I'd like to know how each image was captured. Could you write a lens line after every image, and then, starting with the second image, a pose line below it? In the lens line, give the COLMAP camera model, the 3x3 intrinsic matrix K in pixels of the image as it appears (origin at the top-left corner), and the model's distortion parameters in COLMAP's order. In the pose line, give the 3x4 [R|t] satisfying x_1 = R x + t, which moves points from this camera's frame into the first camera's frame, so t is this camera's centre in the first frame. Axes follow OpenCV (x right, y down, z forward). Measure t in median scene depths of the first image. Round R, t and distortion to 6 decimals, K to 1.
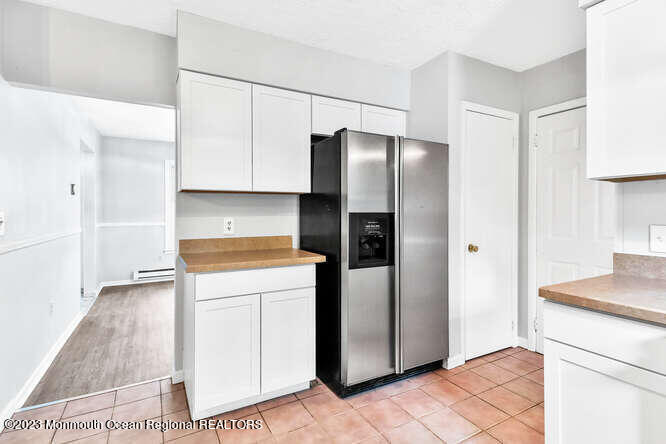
lens RADIAL K [[327.0, 0, 332.6], [0, 327.0, 214.5], [0, 0, 1]] dist [-0.001863, -0.001236]
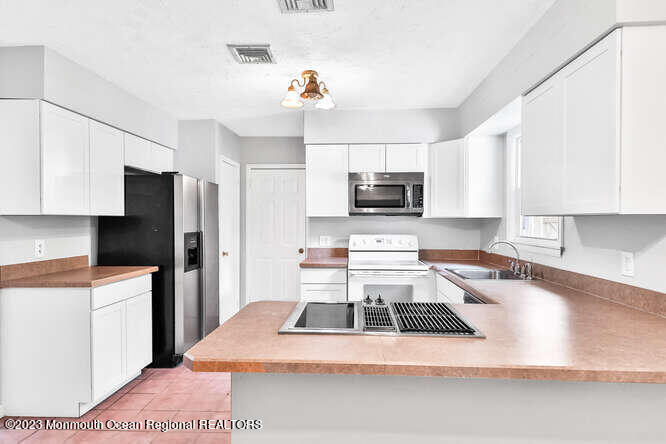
lens RADIAL K [[351.6, 0, 333.0], [0, 351.6, 222.0], [0, 0, 1]] dist [0.058183, 0.000026]
pose [[0.535143, 0.000953, 0.844761, -0.764791], [0.006308, 0.999967, -0.005124, -0.034017], [-0.844738, 0.008071, 0.535119, -0.319878]]
